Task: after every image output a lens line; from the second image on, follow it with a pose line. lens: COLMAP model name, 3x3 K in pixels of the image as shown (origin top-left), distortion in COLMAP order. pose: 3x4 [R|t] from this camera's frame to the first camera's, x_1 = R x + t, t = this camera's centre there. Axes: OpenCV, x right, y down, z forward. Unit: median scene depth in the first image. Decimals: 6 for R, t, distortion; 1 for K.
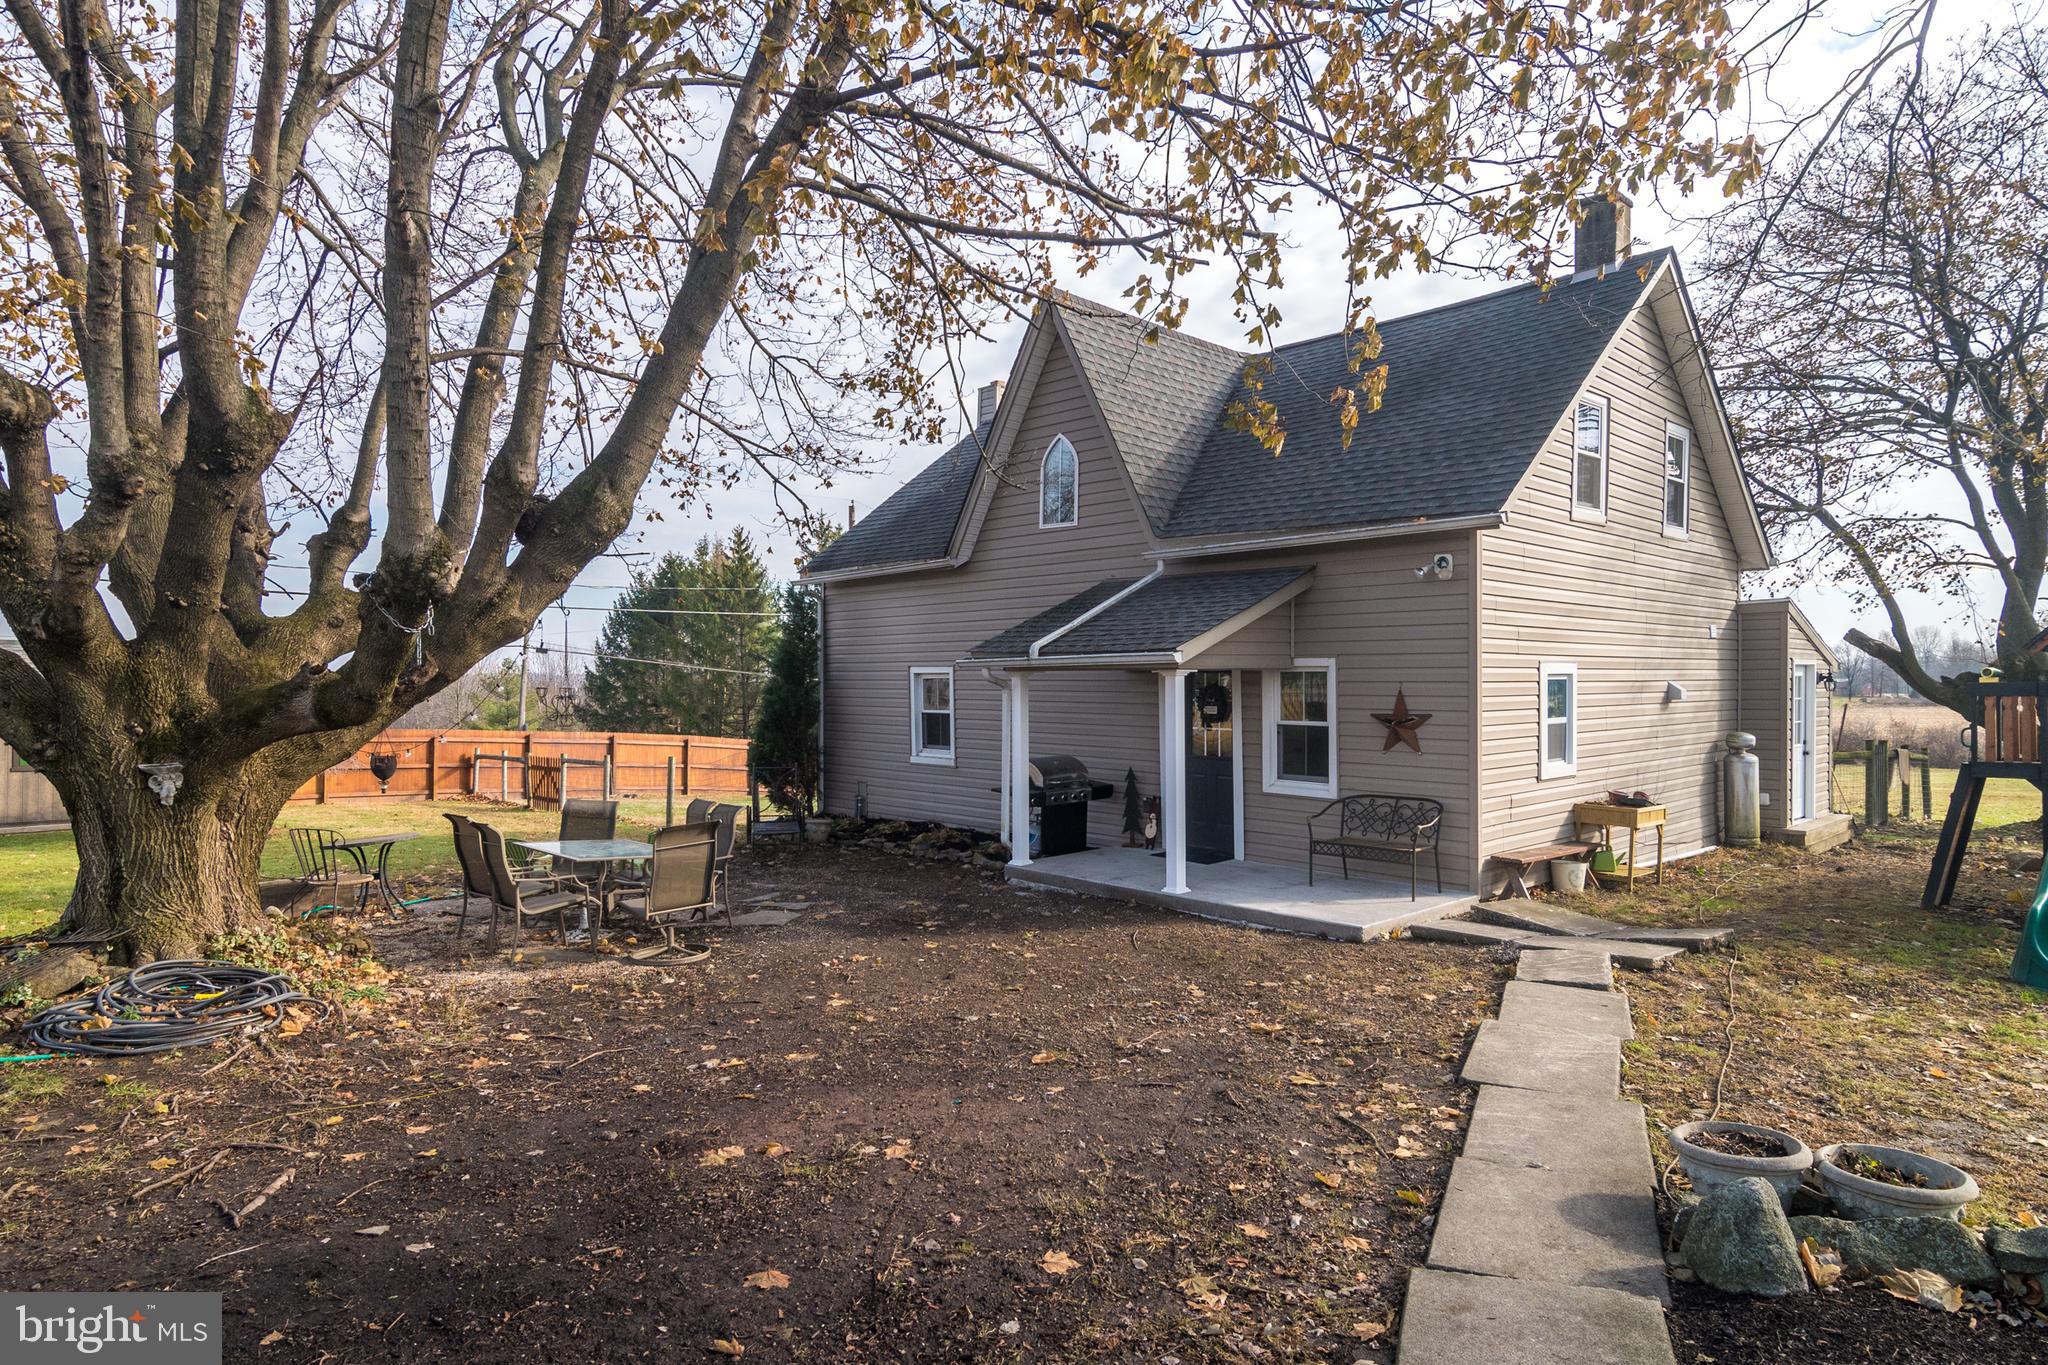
lens RADIAL K [[1115.8, 0, 1024.0], [0, 1115.8, 682.5], [0, 0, 1]] dist [-0.001800, 0.000527]
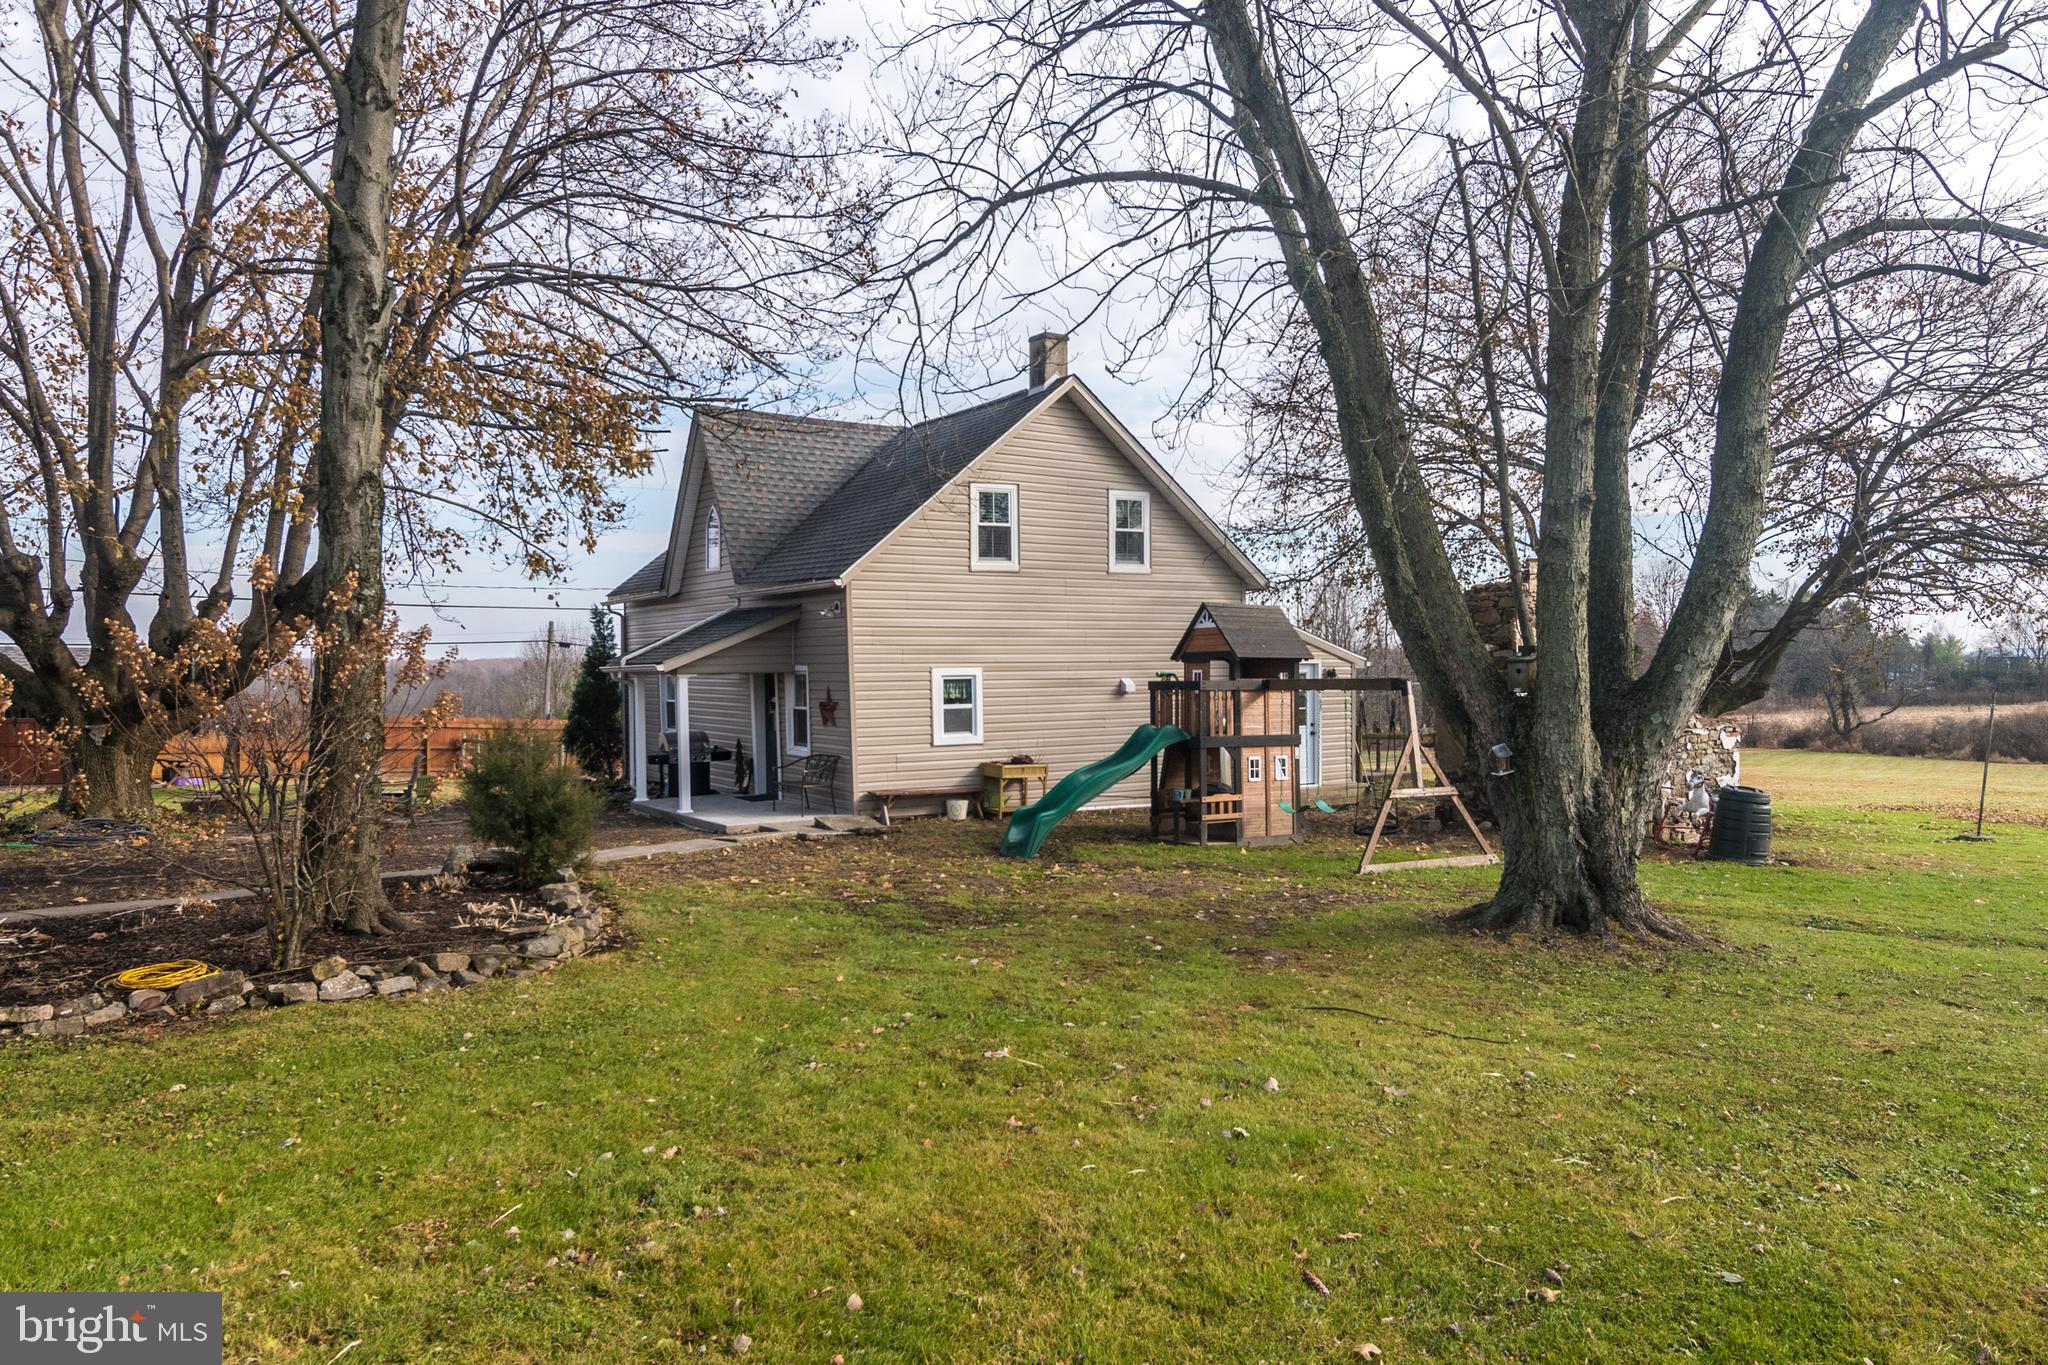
lens RADIAL K [[1319.0, 0, 1022.5], [0, 1319.0, 692.0], [0, 0, 1]] dist [0.000666, 0.000109]
pose [[0.987144, -0.002389, -0.159813, 0.812672], [0.005657, 0.999784, 0.019996, -0.019153], [0.159731, -0.020643, 0.986945, -0.704976]]
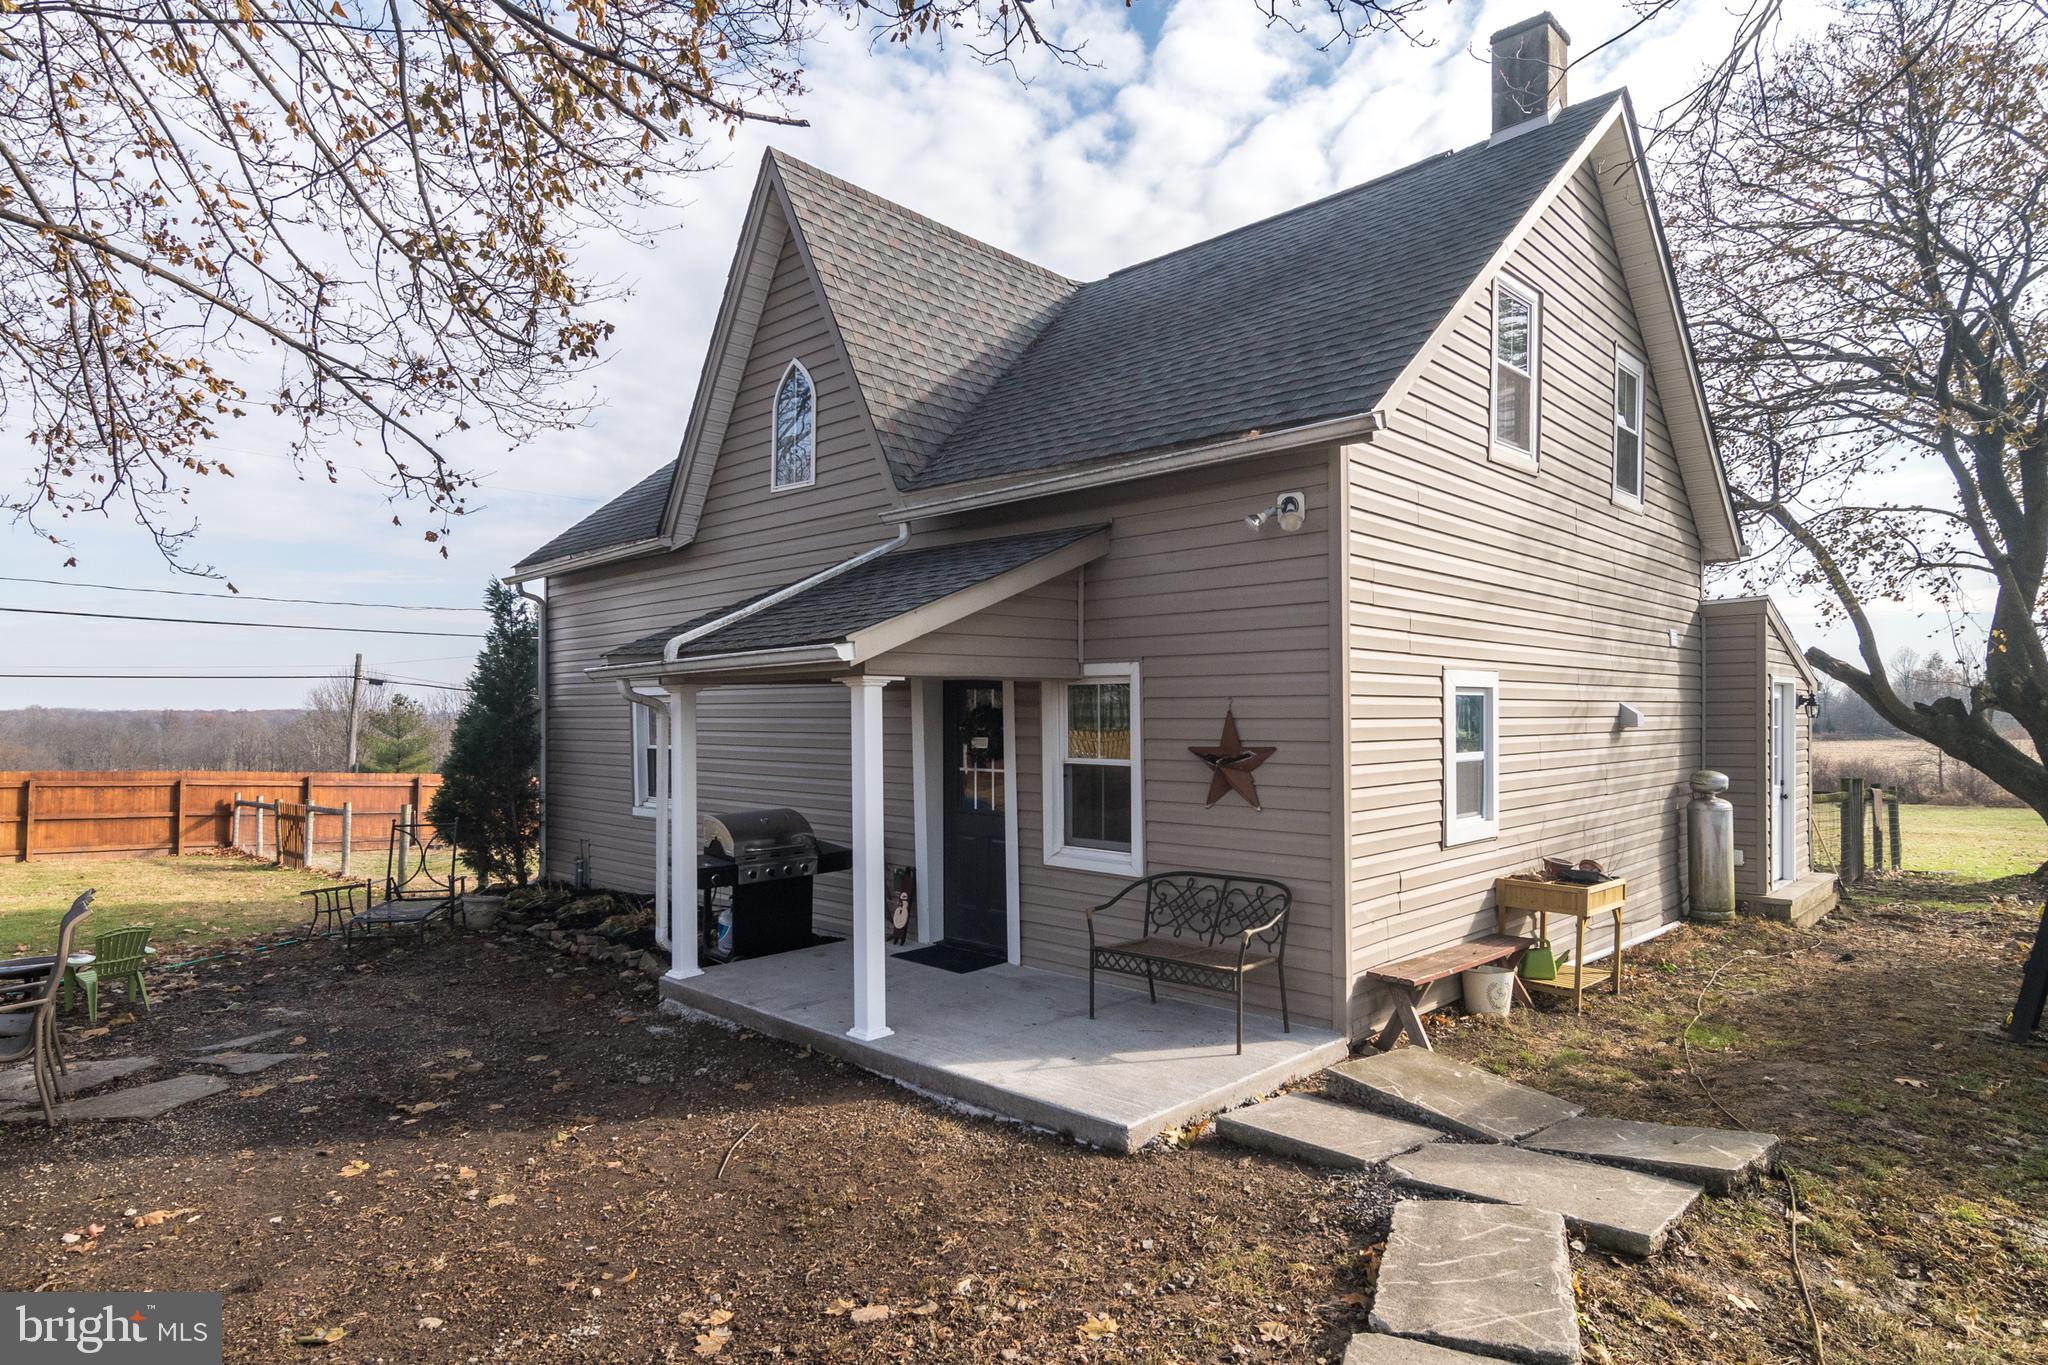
lens RADIAL K [[1108.6, 0, 1027.0], [0, 1108.6, 709.2], [0, 0, 1]] dist [-0.000181, -0.000618]
pose [[0.998351, -0.001062, 0.057390, 0.165847], [0.001605, 0.999954, -0.009413, 0.010992], [-0.057377, 0.009490, 0.998307, 0.333311]]
